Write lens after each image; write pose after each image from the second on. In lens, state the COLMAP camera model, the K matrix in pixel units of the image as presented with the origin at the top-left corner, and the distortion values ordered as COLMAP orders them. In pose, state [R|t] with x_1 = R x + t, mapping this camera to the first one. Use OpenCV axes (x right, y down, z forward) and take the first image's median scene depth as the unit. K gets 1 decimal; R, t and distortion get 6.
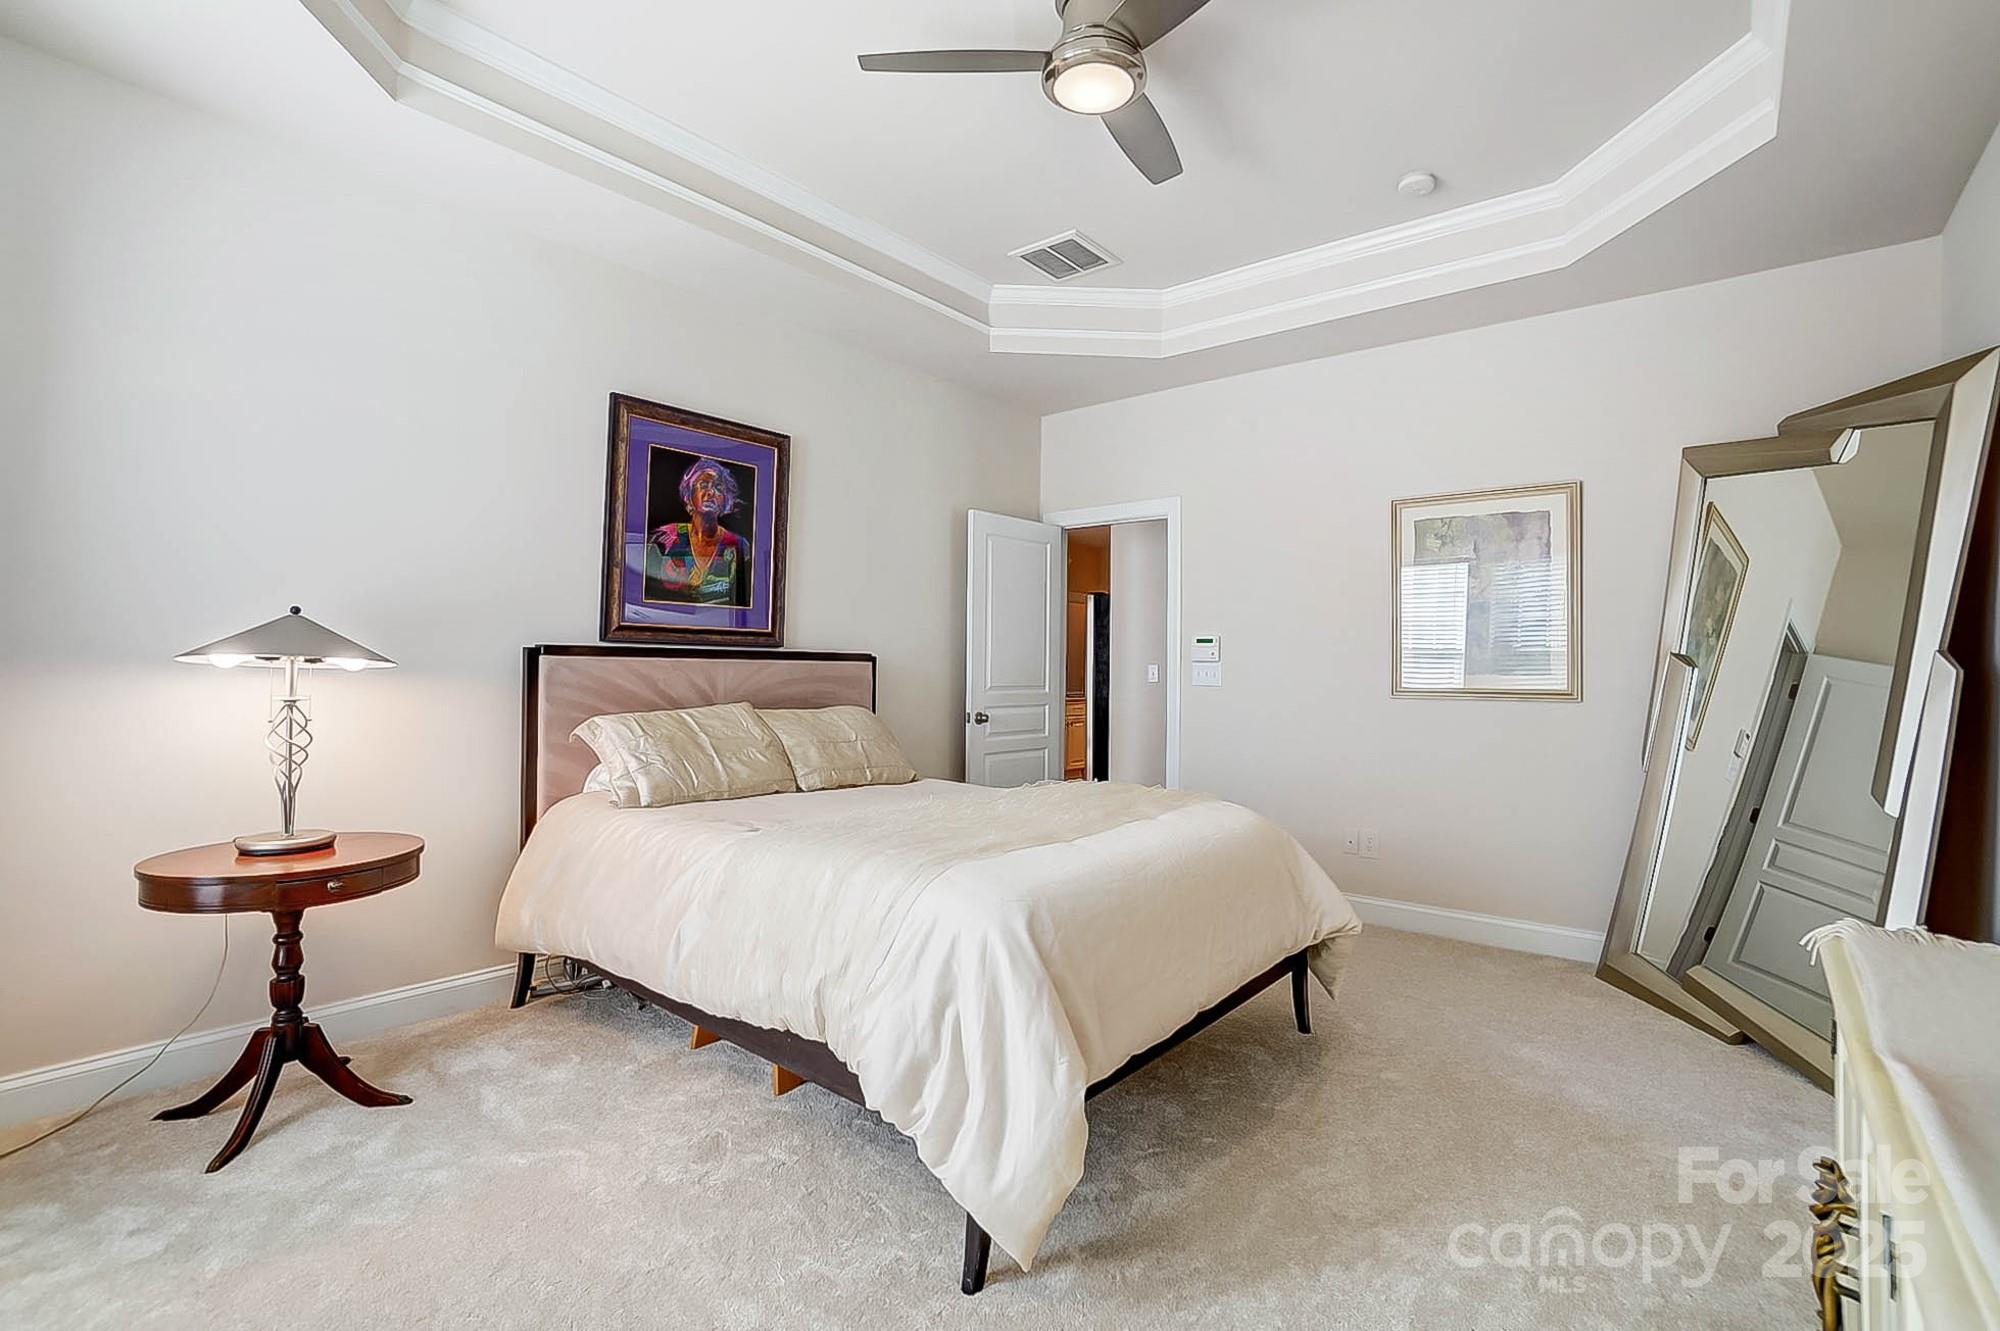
lens RADIAL K [[915.5, 0, 1006.0], [0, 915.5, 660.7], [0, 0, 1]] dist [0.001178, 0.000592]
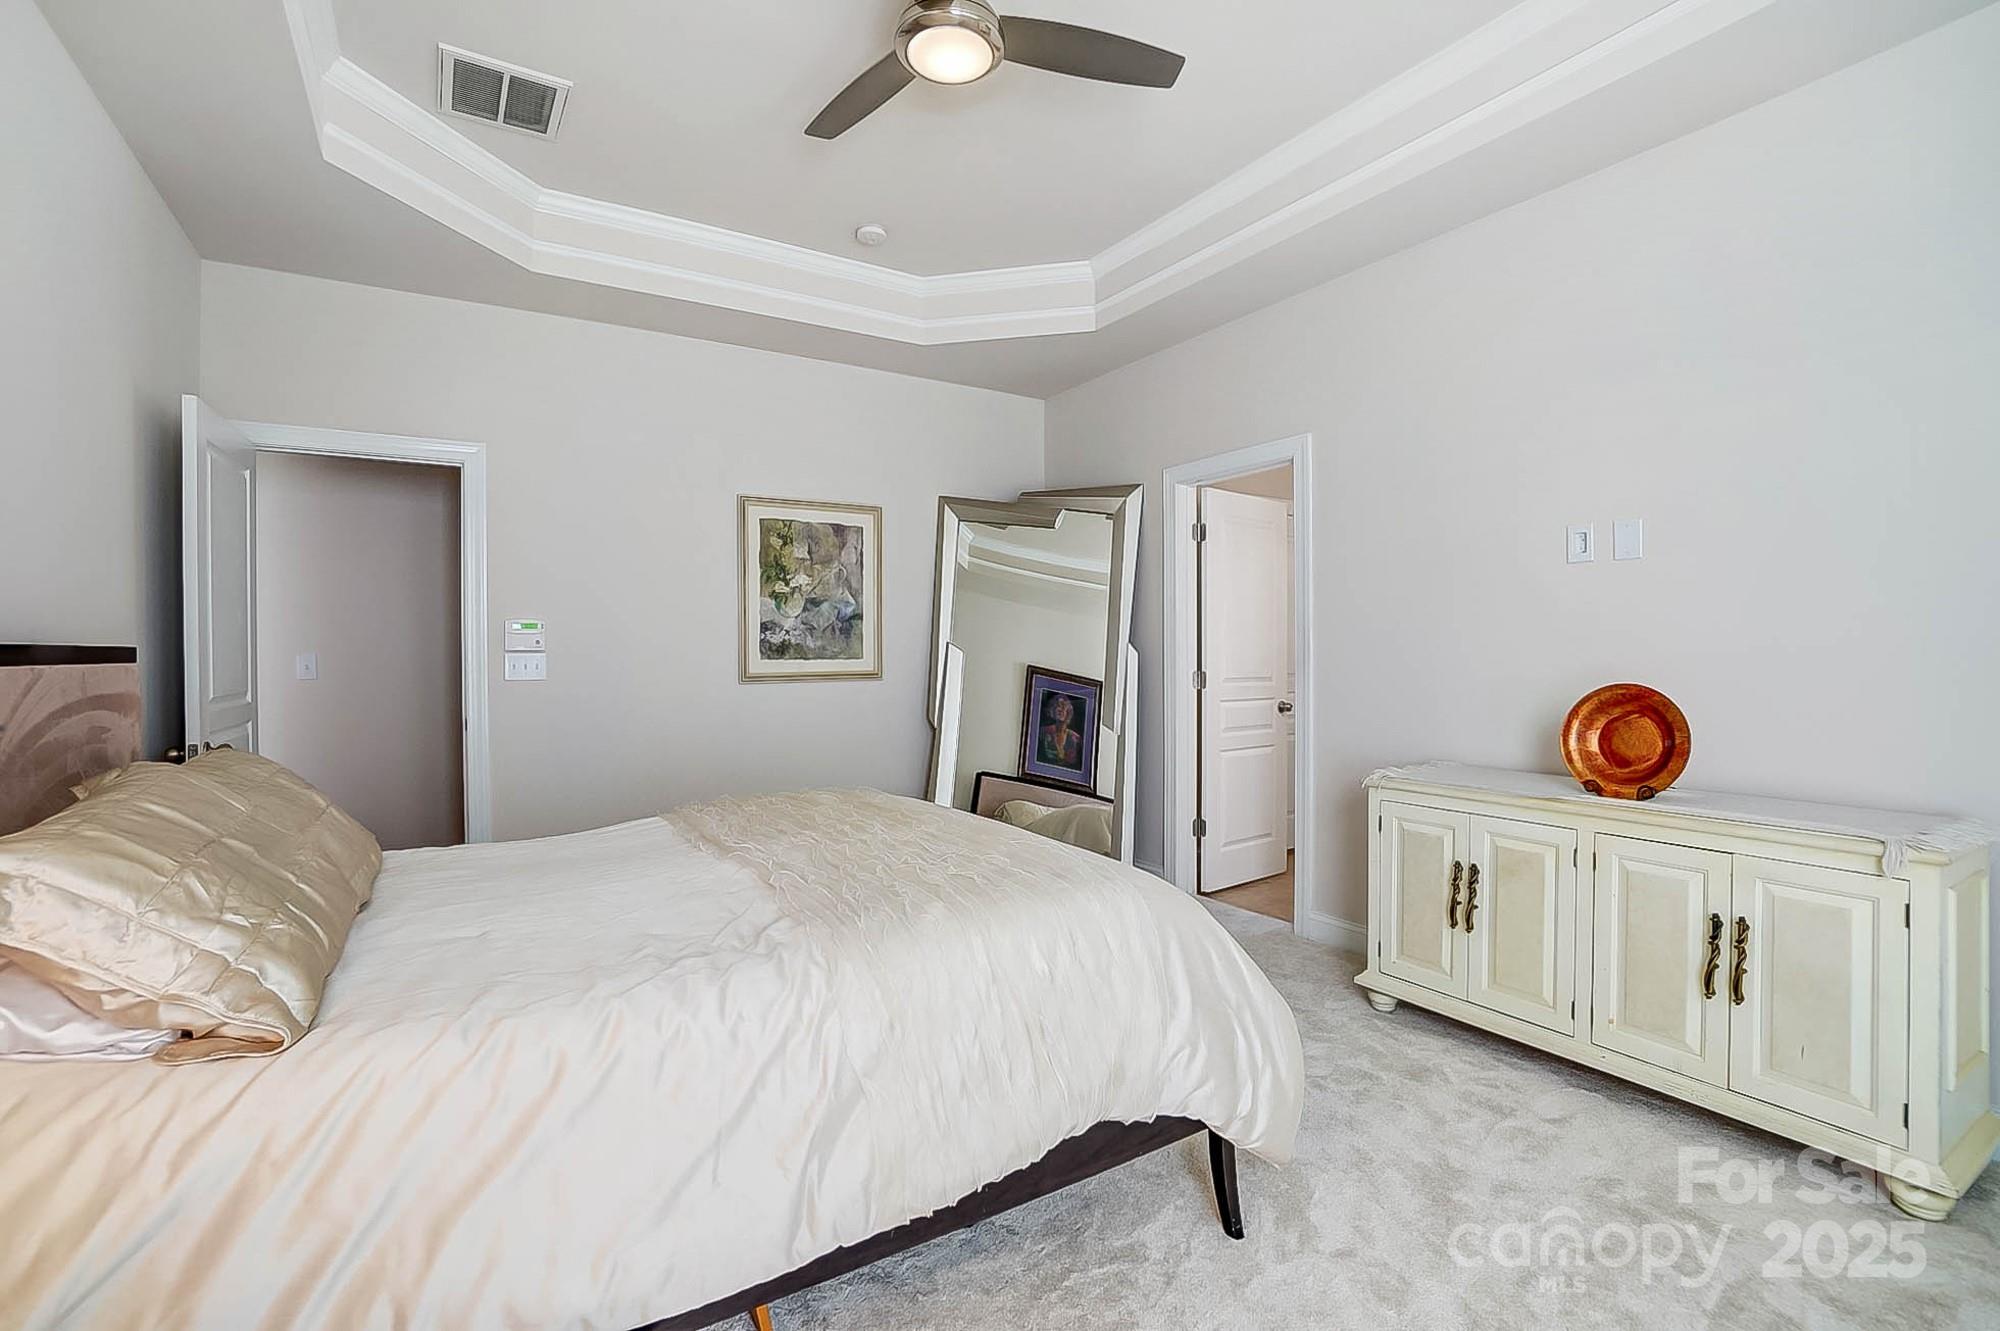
lens RADIAL K [[915.5, 0, 1006.0], [0, 915.5, 660.7], [0, 0, 1]] dist [0.001178, 0.000592]
pose [[0.337664, -0.019711, 0.941060, -0.492978], [0.008084, 0.999805, 0.018041, -0.002787], [-0.941232, 0.001515, 0.337757, 0.379456]]
